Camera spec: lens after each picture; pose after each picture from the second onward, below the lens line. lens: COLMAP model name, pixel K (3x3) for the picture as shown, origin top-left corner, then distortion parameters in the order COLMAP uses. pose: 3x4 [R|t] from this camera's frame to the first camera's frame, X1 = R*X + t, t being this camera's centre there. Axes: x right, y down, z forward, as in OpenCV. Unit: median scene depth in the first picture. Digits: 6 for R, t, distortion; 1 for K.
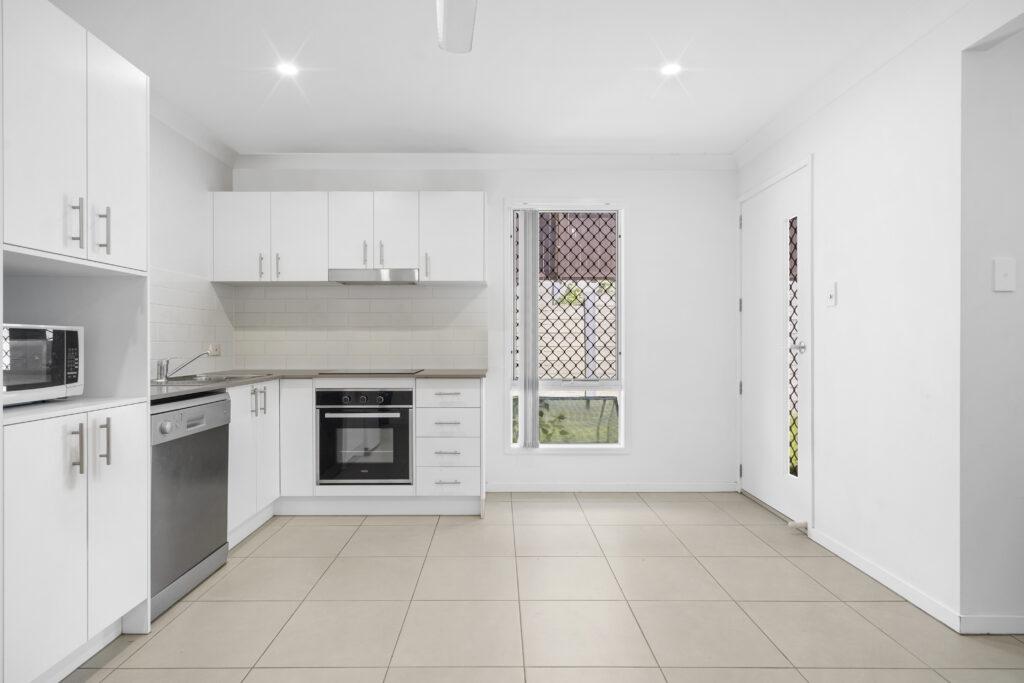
lens RADIAL K [[524.3, 0, 512.0], [0, 524.3, 341.5], [0, 0, 1]] dist [0.000514, 0.000817]
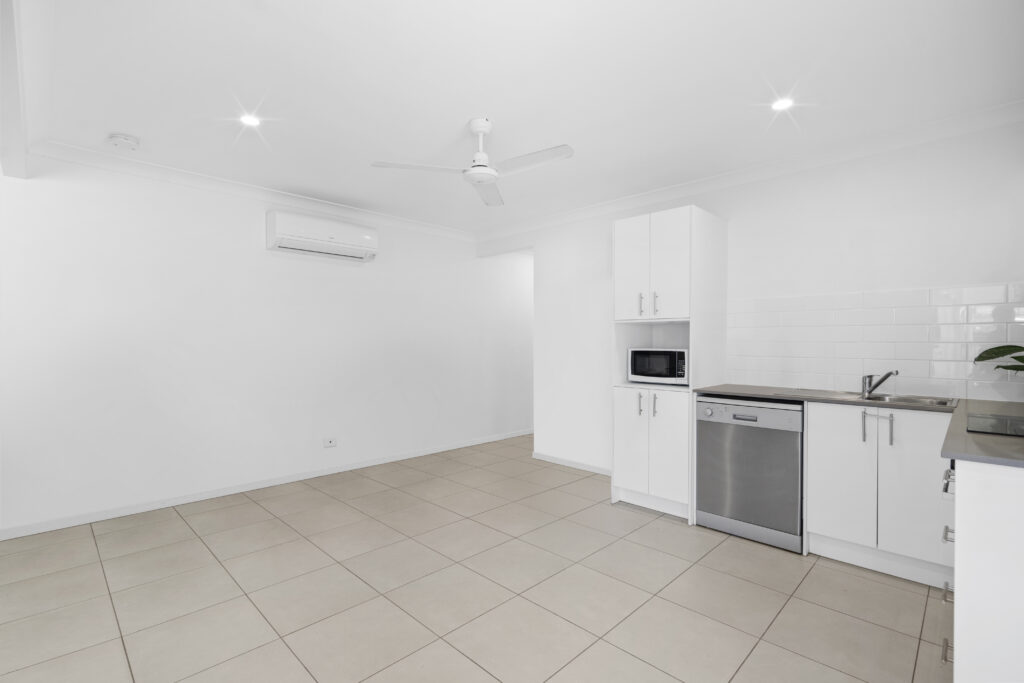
lens RADIAL K [[469.0, 0, 512.0], [0, 469.0, 341.5], [0, 0, 1]] dist [0.000508, 0.000105]
pose [[-0.705794, -0.003529, -0.708408, 0.765561], [-0.001657, 0.999993, -0.003331, -0.044154], [0.708415, -0.001178, -0.705795, 1.632017]]
